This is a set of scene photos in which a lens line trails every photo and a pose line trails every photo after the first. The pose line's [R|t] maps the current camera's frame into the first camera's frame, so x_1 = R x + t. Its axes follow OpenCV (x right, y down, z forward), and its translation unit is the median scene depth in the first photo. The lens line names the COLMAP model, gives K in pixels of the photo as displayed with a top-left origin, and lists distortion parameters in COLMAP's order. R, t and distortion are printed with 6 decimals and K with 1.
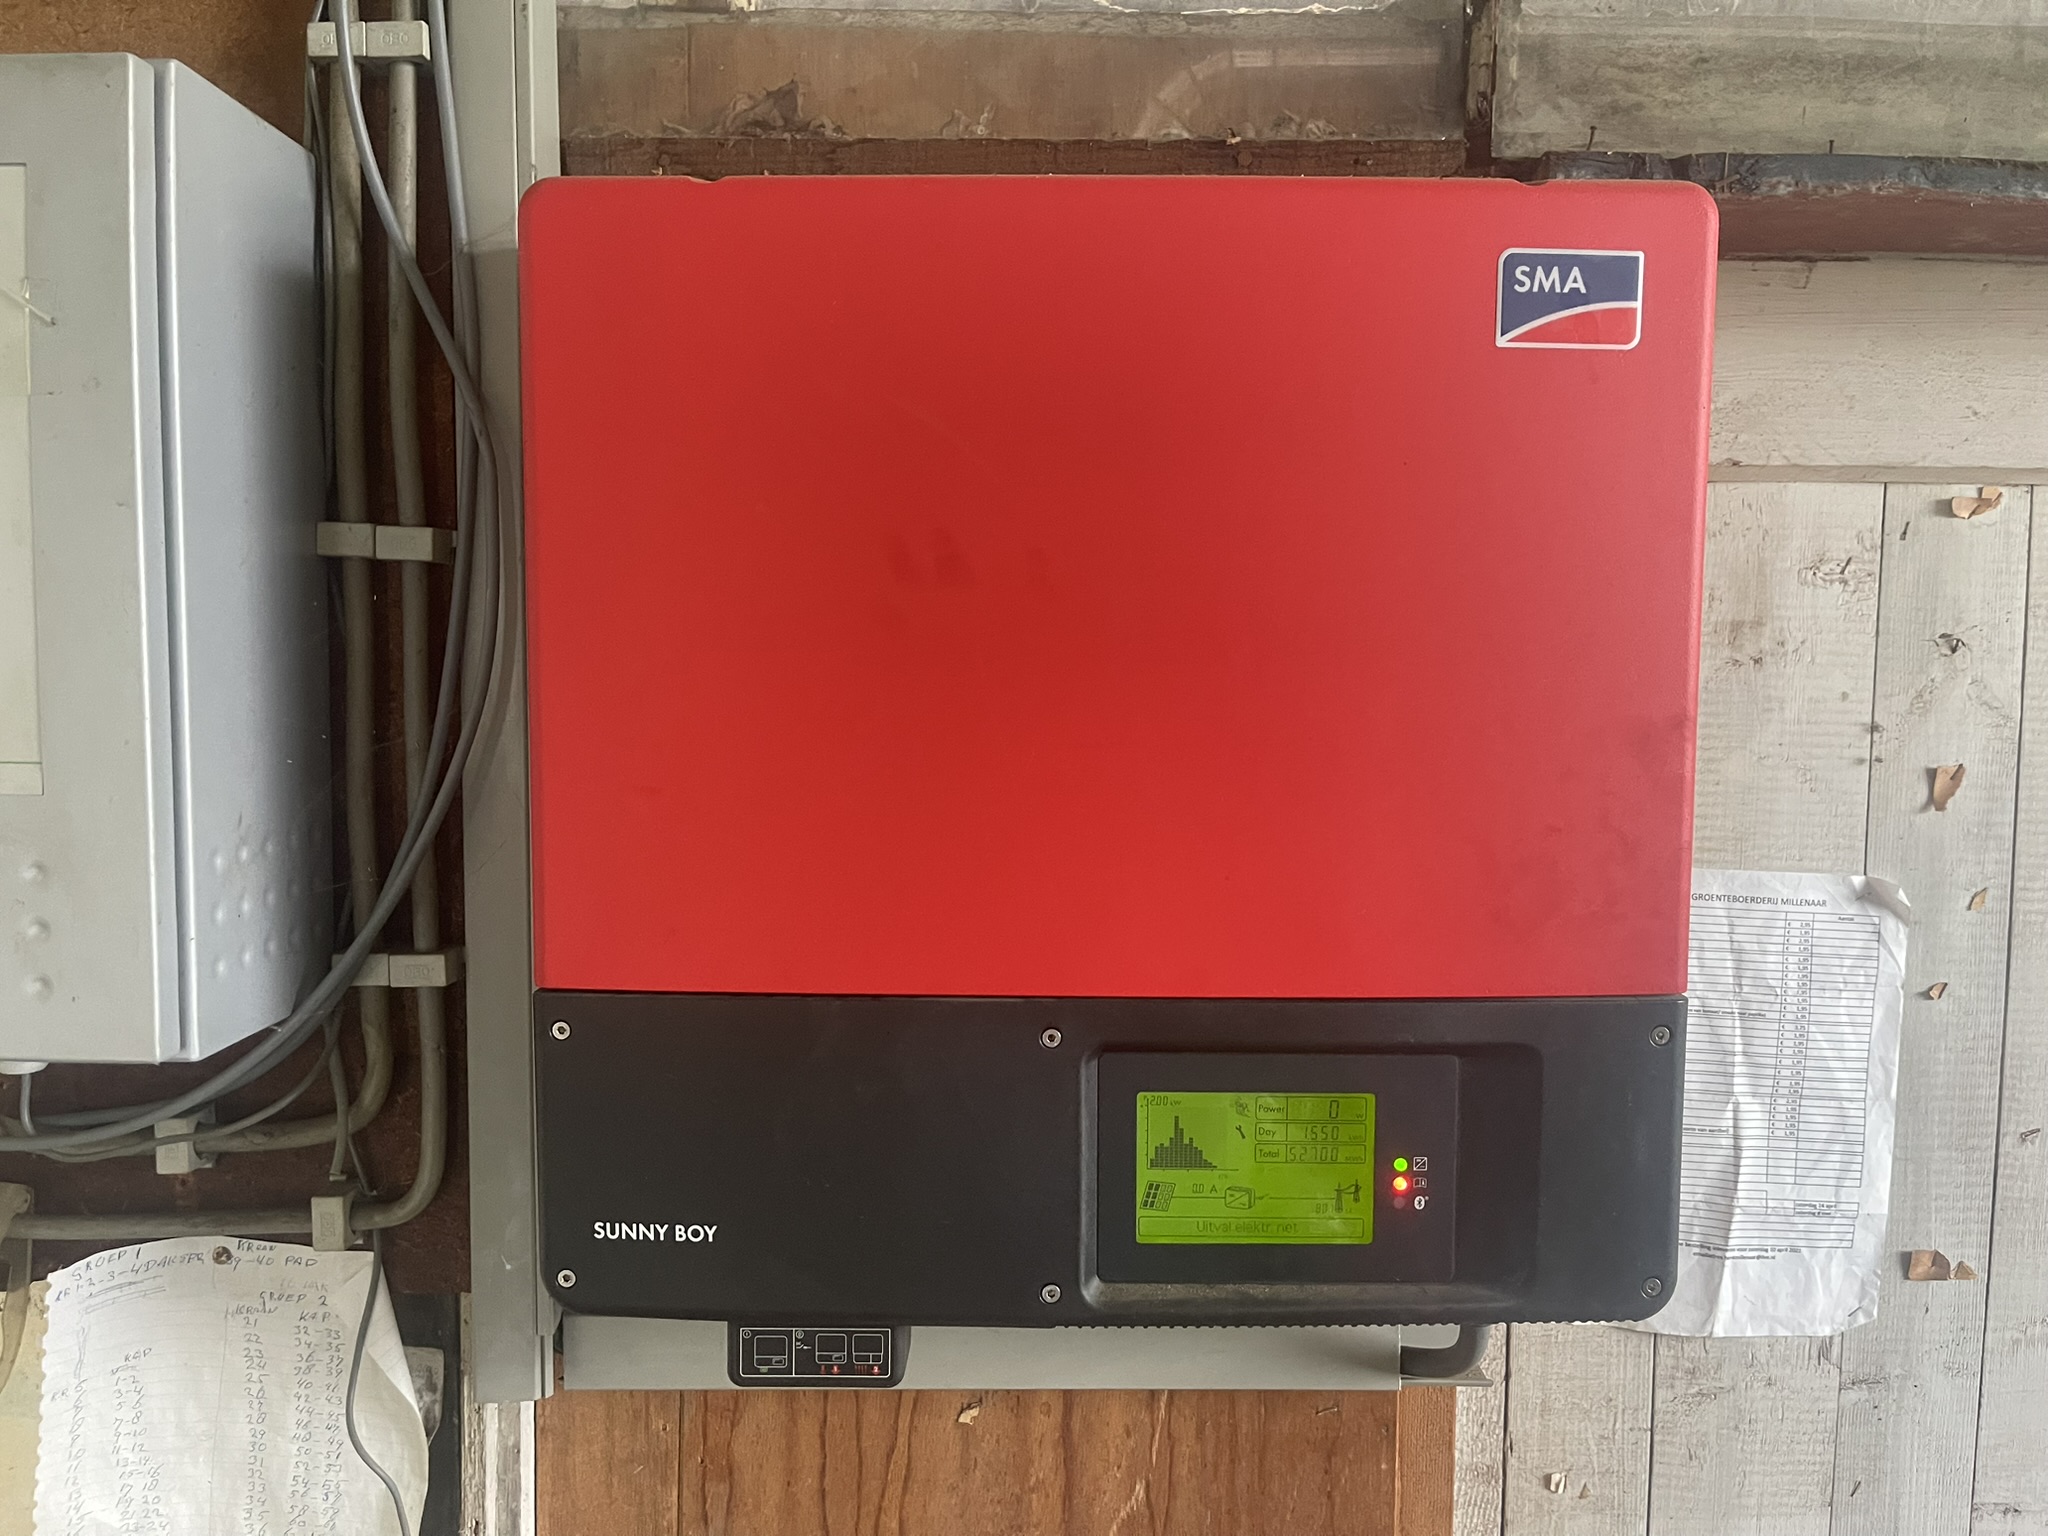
lens RADIAL K [[1486.1, 0, 901.8], [0, 1486.1, 769.0], [0, 0, 1]] dist [0.091708, -0.096445]
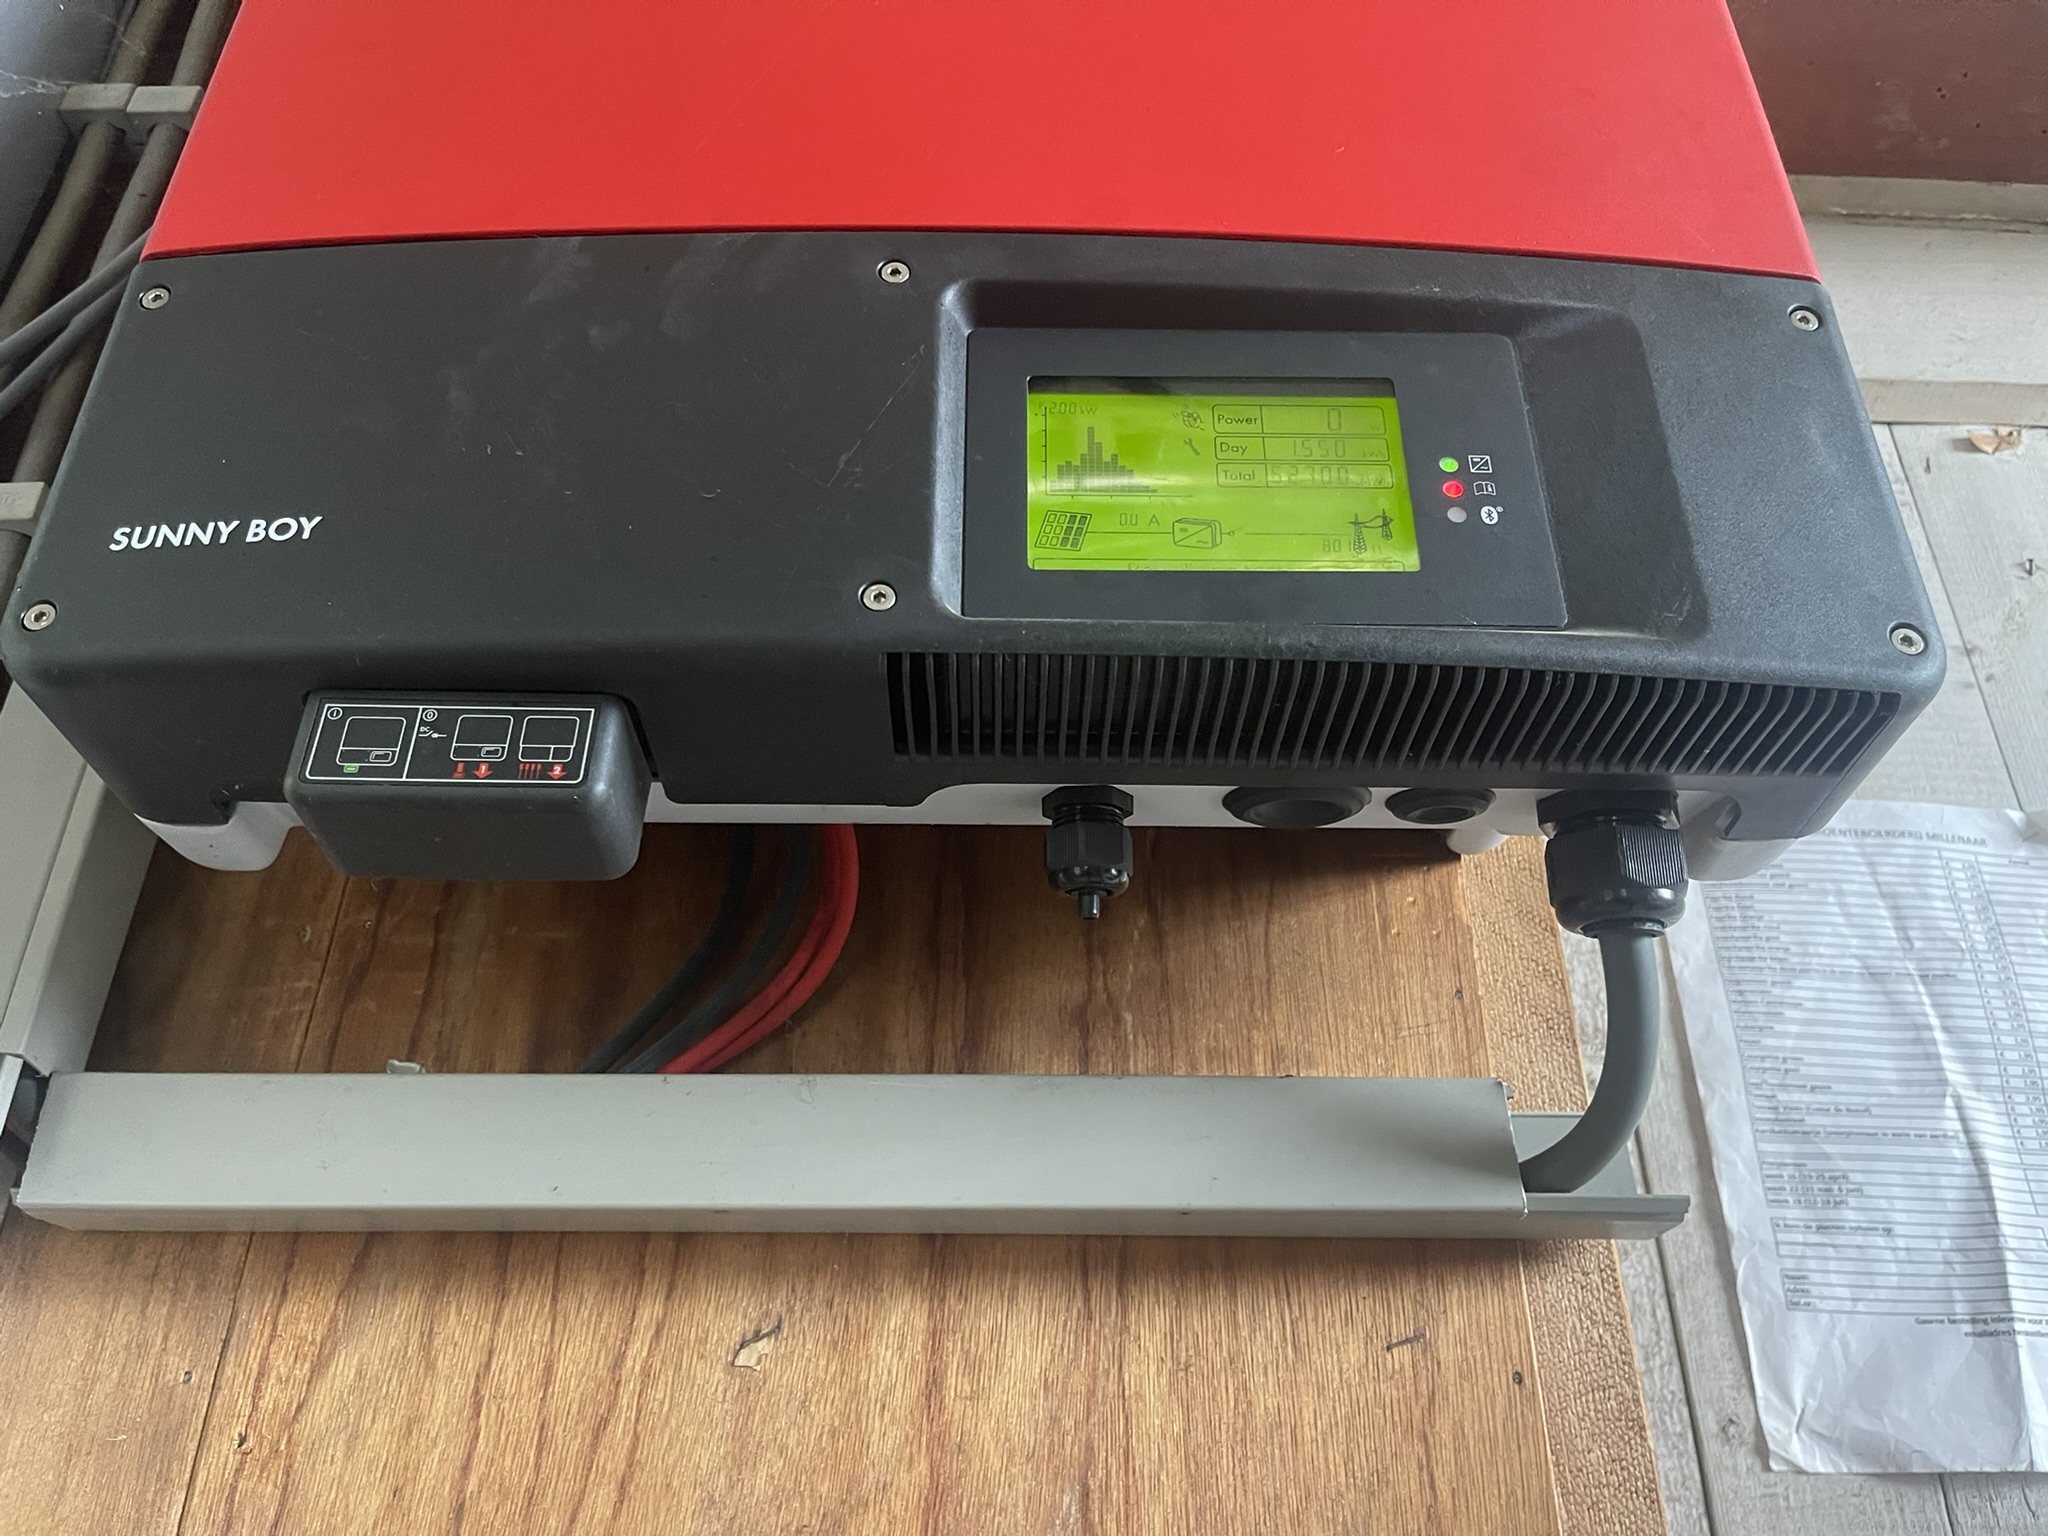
lens RADIAL K [[1504.7, 0, 902.1], [0, 1504.7, 704.2], [0, 0, 1]] dist [0.087505, -0.103660]
pose [[0.998607, 0.051900, 0.009548, 0.069740], [-0.038340, 0.837877, -0.544511, 0.461511], [-0.036260, 0.543387, 0.838699, 0.355865]]
